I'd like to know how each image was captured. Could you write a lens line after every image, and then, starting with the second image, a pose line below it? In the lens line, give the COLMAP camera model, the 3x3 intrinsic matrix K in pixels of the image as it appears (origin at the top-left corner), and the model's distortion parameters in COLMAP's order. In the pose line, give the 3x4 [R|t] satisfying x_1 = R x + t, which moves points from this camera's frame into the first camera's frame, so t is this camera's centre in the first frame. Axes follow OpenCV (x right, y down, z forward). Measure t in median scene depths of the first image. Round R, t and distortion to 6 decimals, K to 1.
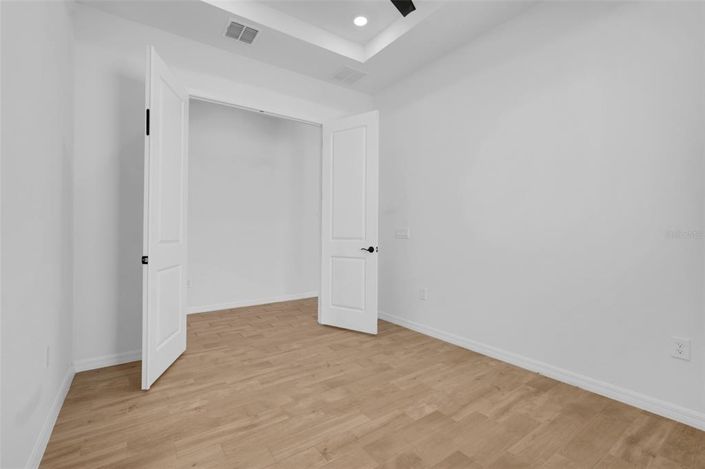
lens RADIAL K [[310.4, 0, 352.1], [0, 310.4, 233.4], [0, 0, 1]] dist [-0.013457, 0.003078]
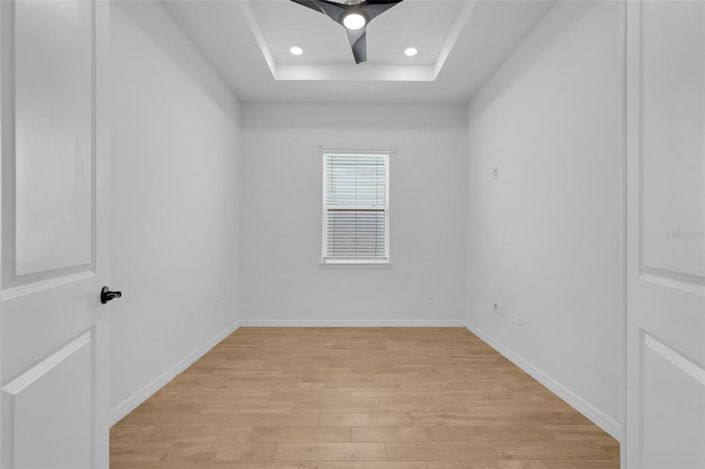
lens RADIAL K [[310.4, 0, 352.2], [0, 310.4, 238.8], [0, 0, 1]] dist [-0.013457, 0.003078]
pose [[-0.818367, -0.000575, 0.574696, -0.653392], [-0.003457, 0.999986, -0.003922, -0.020662], [-0.574686, -0.005196, -0.818358, 1.980073]]
